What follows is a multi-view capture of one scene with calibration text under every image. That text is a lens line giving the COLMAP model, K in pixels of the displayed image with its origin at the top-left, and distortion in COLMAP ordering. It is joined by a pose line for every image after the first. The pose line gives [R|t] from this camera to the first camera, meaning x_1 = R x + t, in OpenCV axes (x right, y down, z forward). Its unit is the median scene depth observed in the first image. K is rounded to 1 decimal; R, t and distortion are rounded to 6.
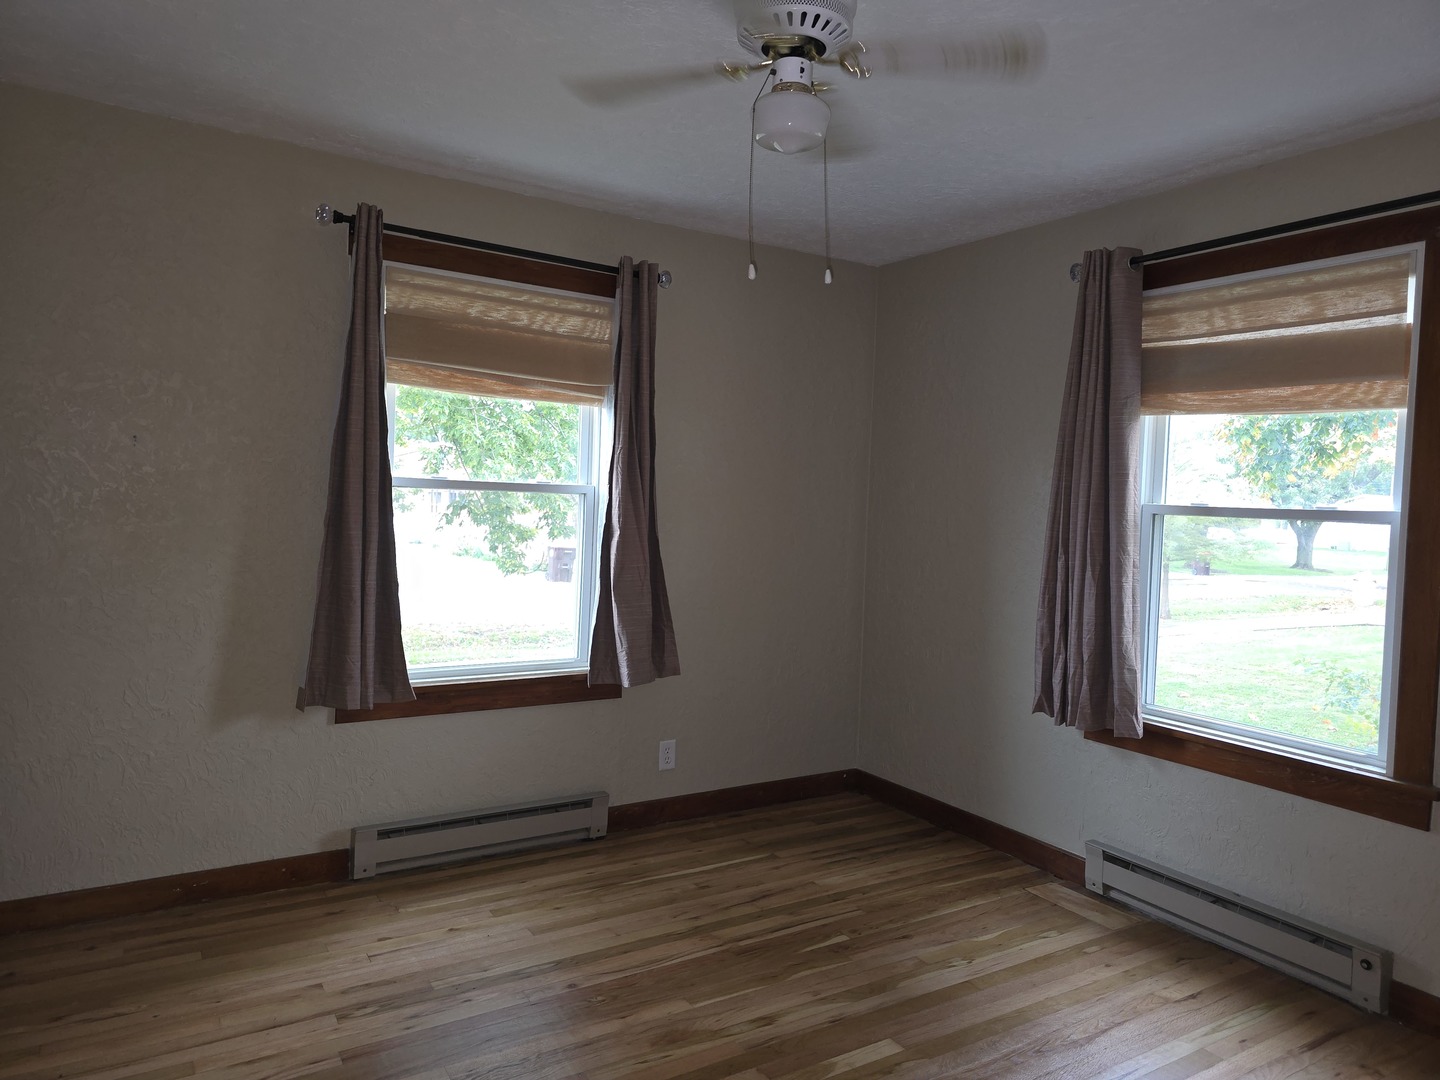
lens RADIAL K [[957.1, 0, 722.1], [0, 957.1, 525.7], [0, 0, 1]] dist [-0.001142, -0.003531]
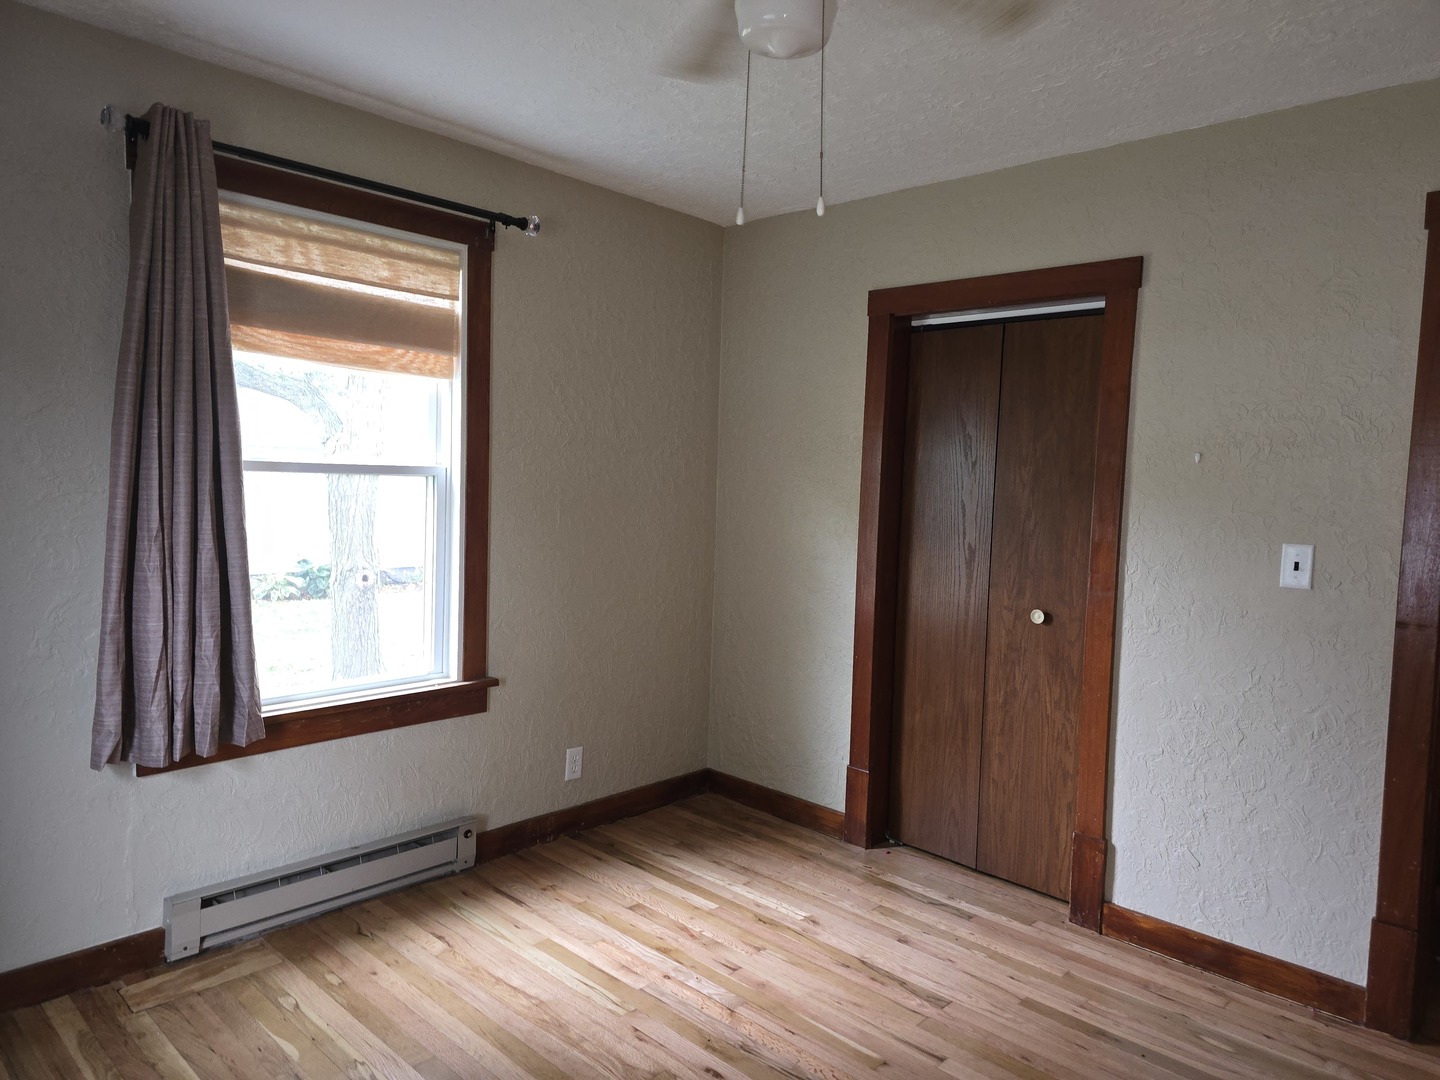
lens RADIAL K [[958.7, 0, 720.0], [0, 958.7, 540.0], [0, 0, 1]] dist [0.002058, -0.001471]
pose [[-0.255300, -0.108621, 0.960741, -0.505260], [-0.010599, 0.993924, 0.109556, -0.053114], [-0.966804, 0.017787, -0.254900, 0.890931]]
